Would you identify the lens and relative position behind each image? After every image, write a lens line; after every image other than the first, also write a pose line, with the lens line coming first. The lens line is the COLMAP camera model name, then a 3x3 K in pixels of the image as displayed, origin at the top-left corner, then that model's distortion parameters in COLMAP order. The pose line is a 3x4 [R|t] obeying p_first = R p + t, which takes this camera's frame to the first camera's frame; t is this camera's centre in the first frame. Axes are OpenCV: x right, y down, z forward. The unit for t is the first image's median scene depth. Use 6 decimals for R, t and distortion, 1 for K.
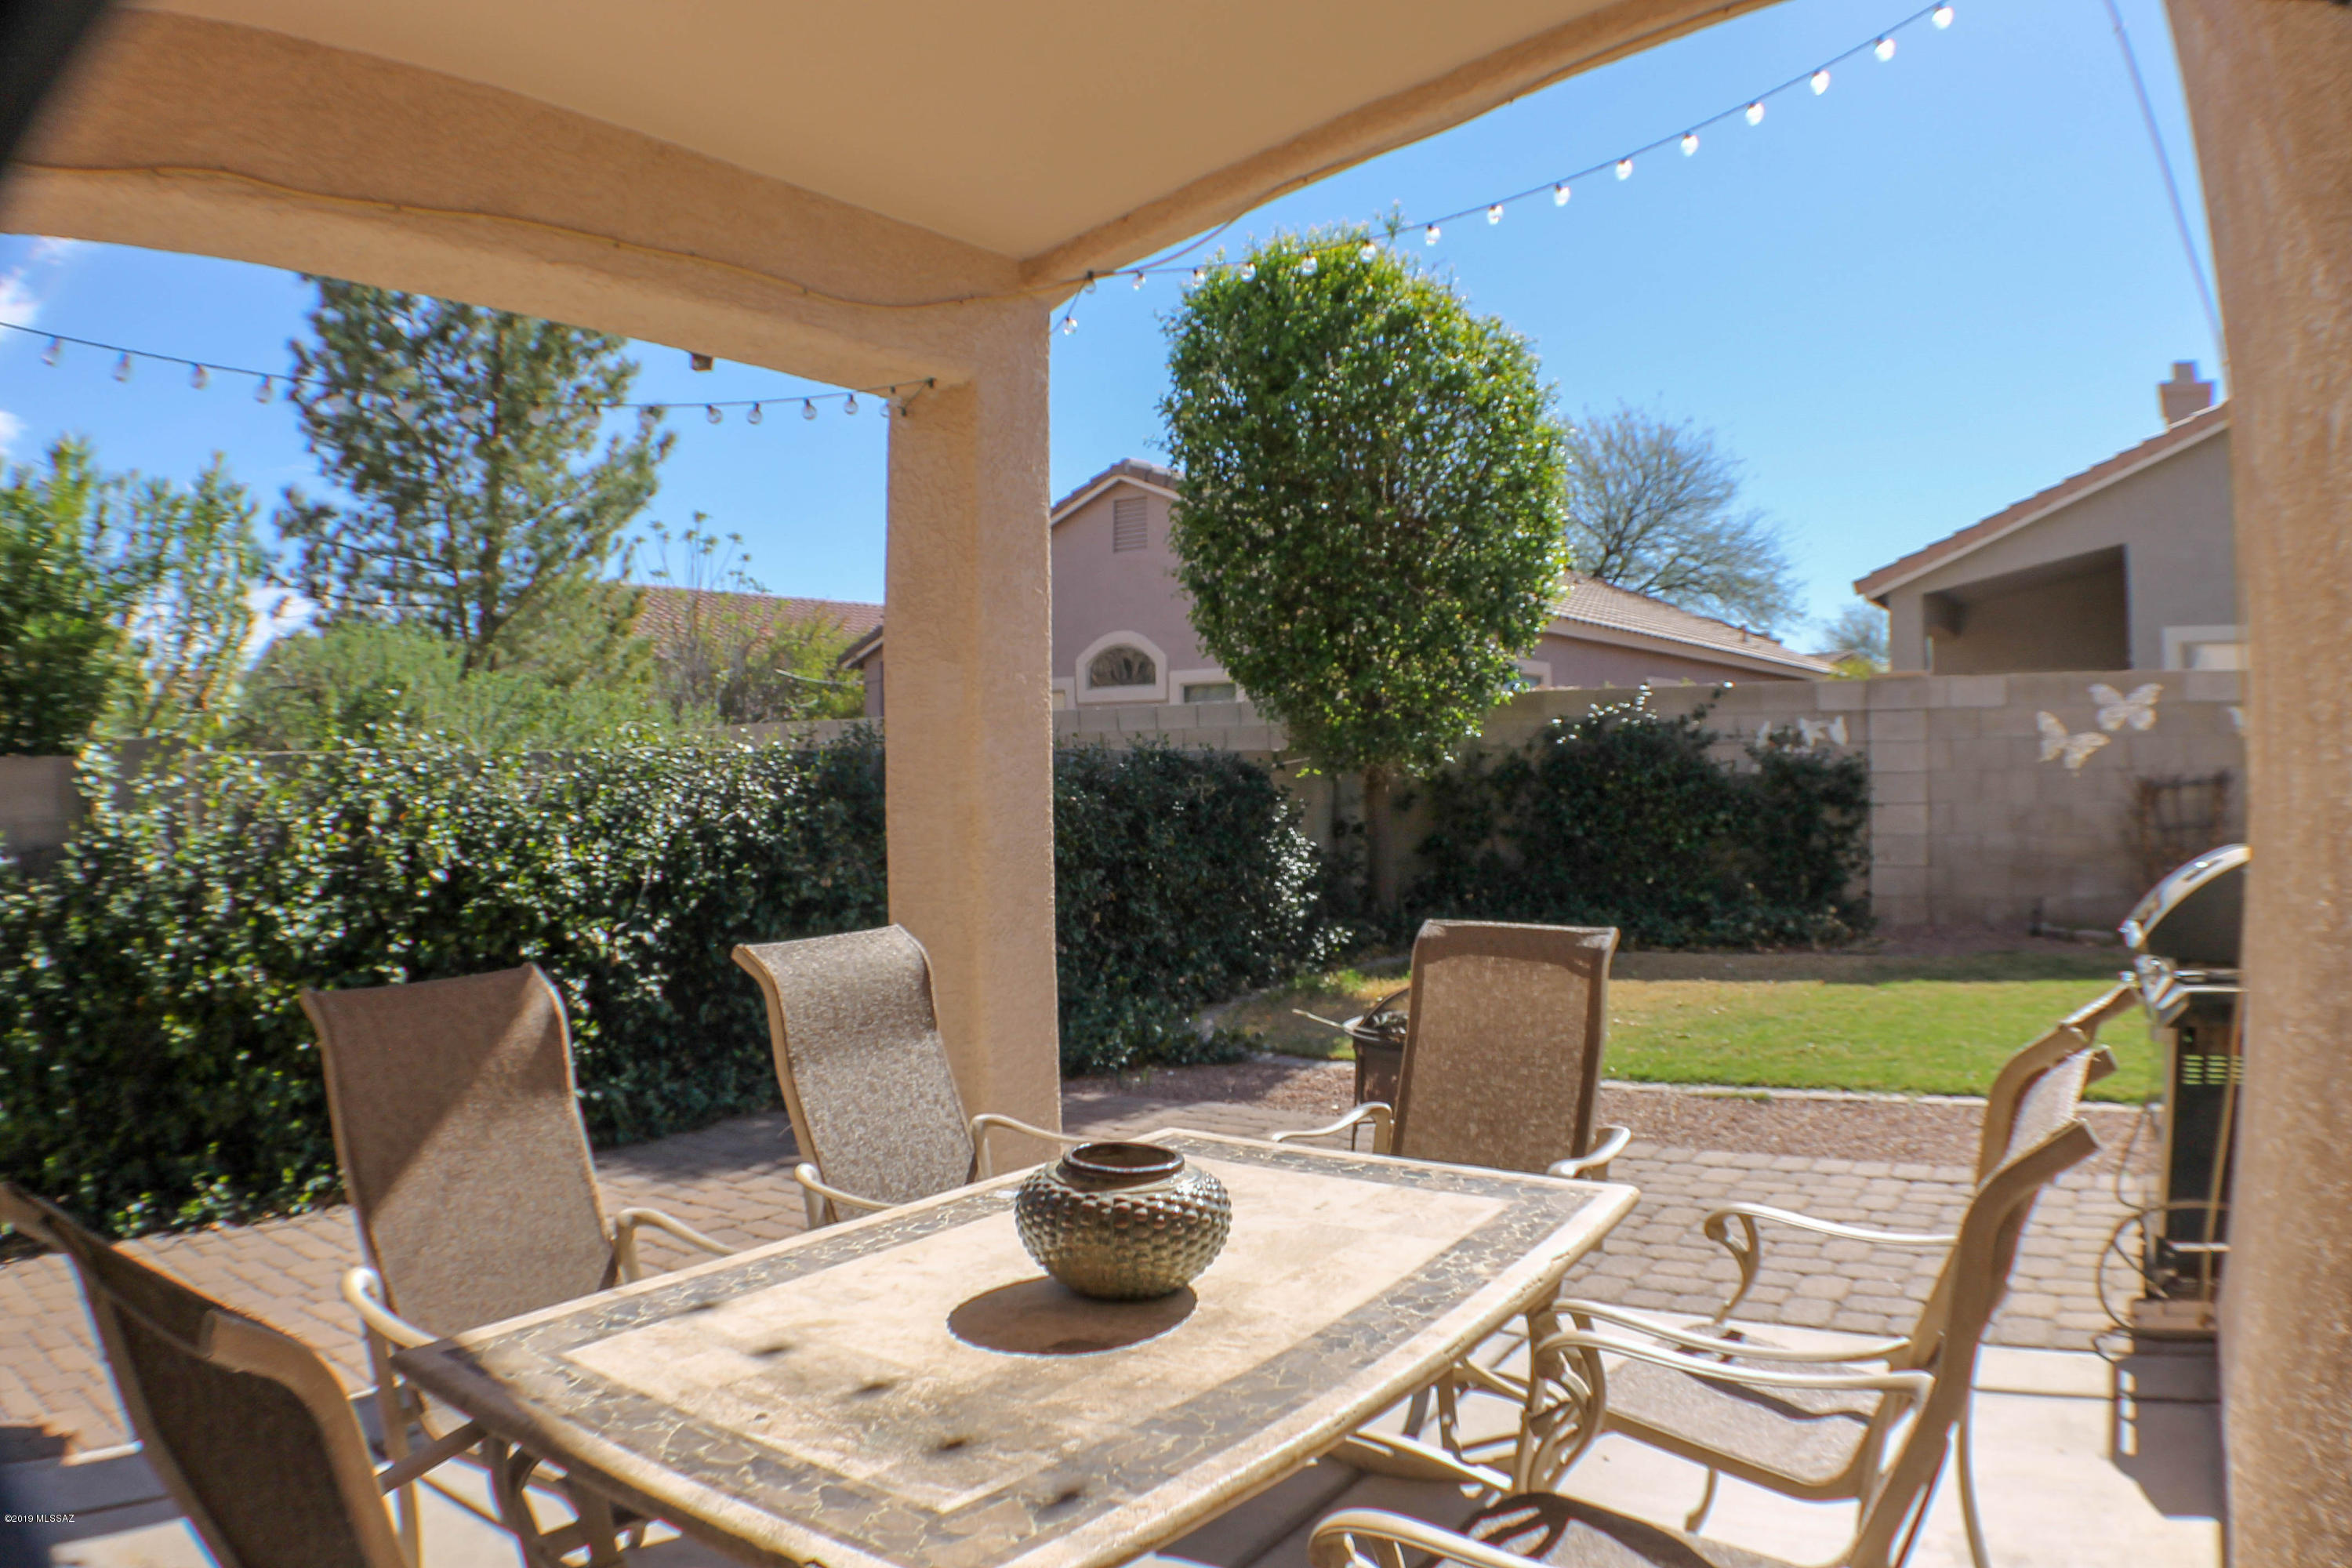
lens RADIAL K [[1650.9, 0, 1176.0], [0, 1650.9, 784.0], [0, 0, 1]] dist [-0.294157, 0.084641]
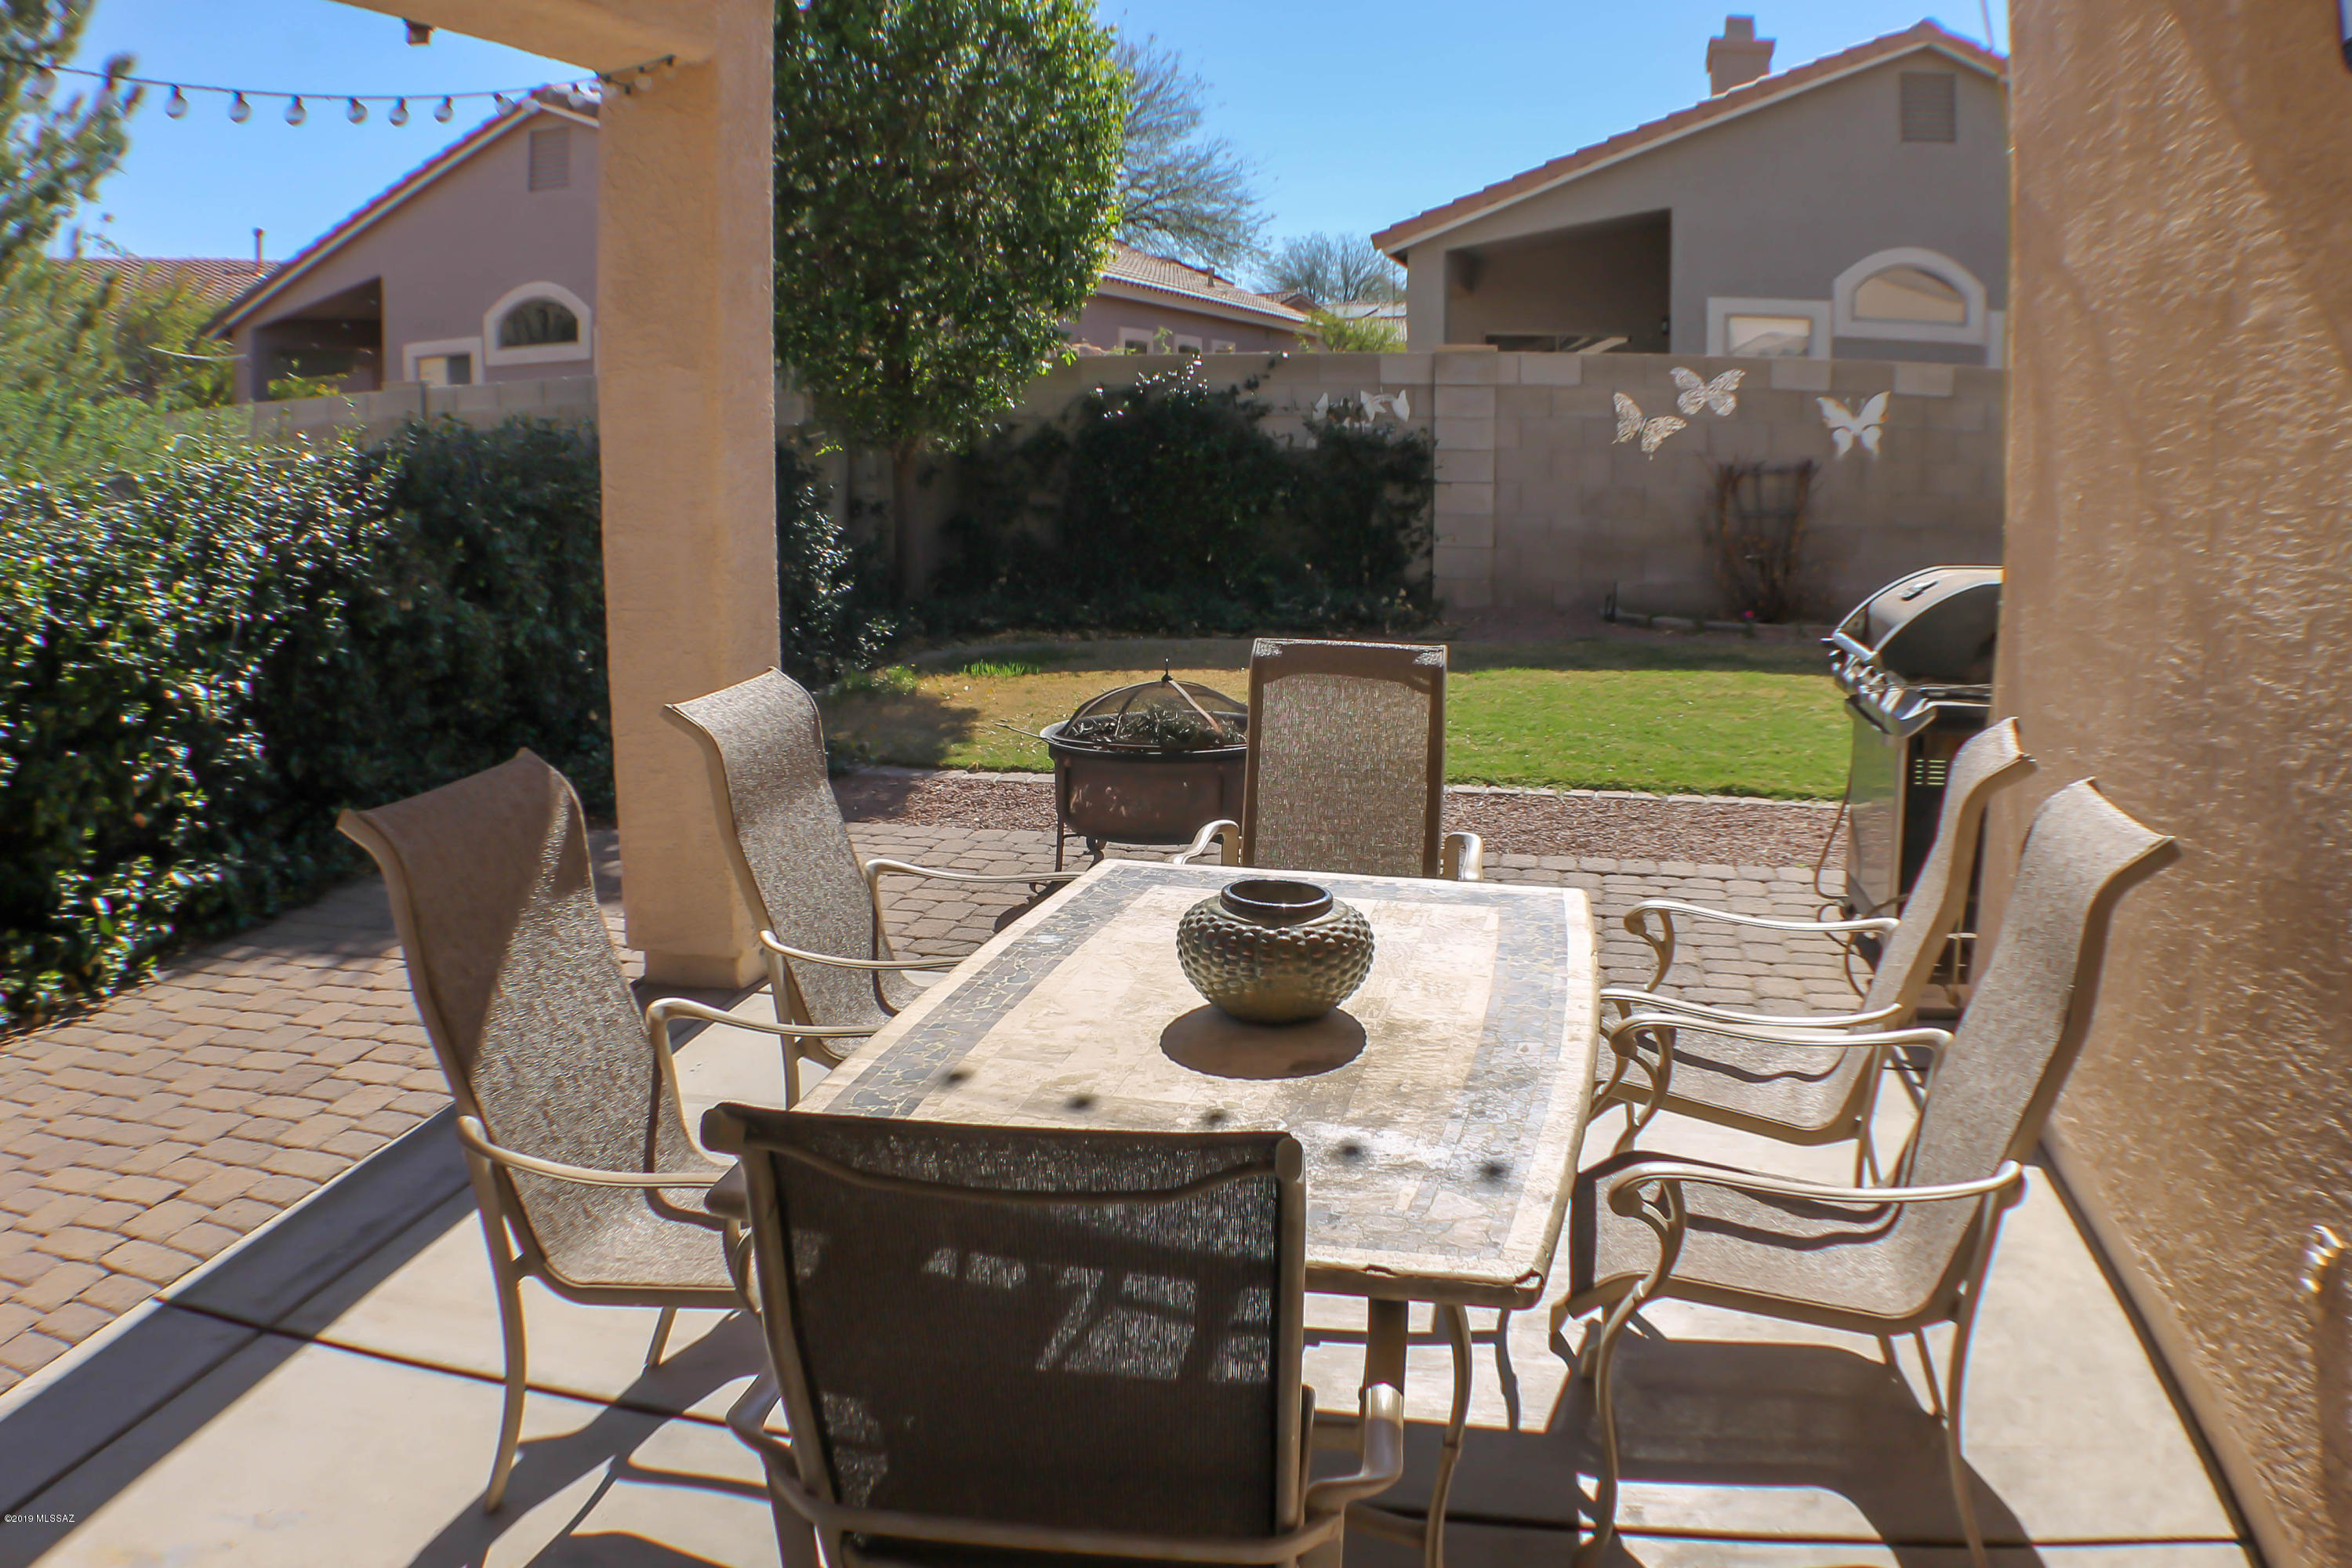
lens RADIAL K [[1883.8, 0, 1178.9], [0, 1883.8, 820.2], [0, 0, 1]] dist [-0.298591, 0.075010]
pose [[0.935067, -0.066980, 0.348086, -0.118916], [-0.006239, 0.978723, 0.205091, -0.017612], [-0.354417, -0.193945, 0.914753, -0.028946]]
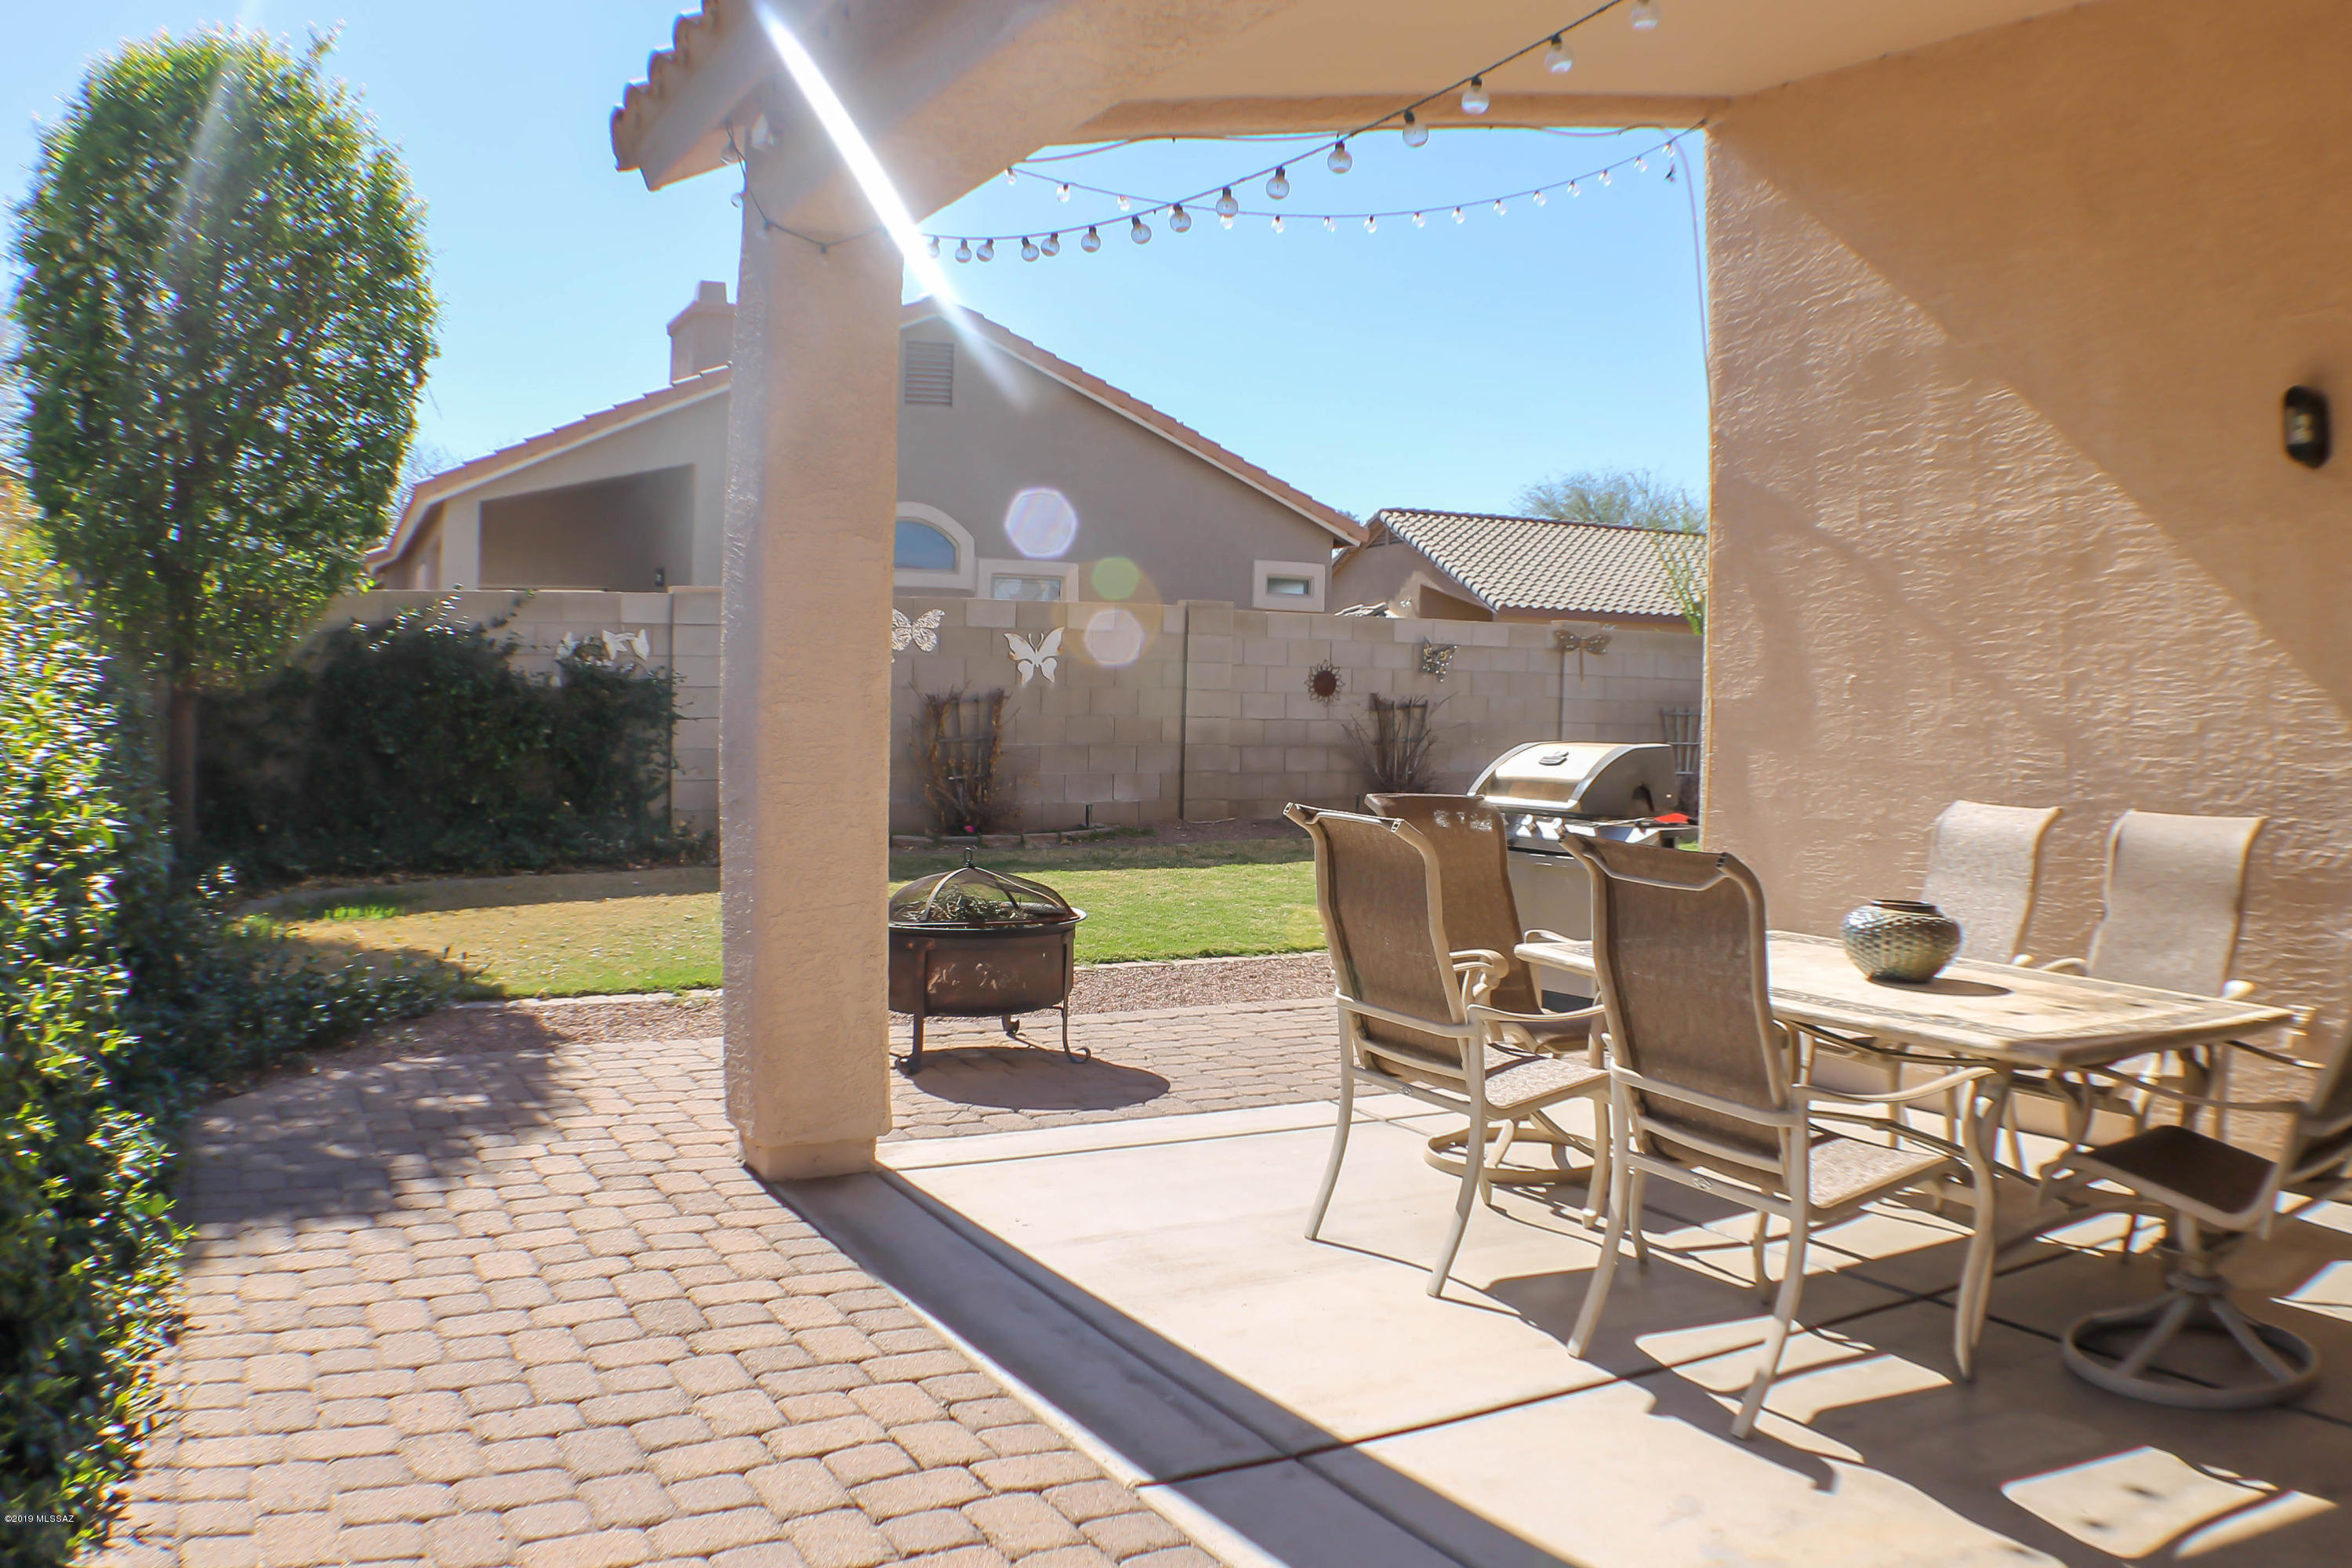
lens RADIAL K [[1883.8, 0, 1178.9], [0, 1883.8, 820.2], [0, 0, 1]] dist [-0.298591, 0.075010]
pose [[0.472598, -0.038295, 0.880446, -0.461823], [-0.018070, 0.998424, 0.053126, 0.009993], [-0.881093, -0.041017, 0.471161, 0.168184]]
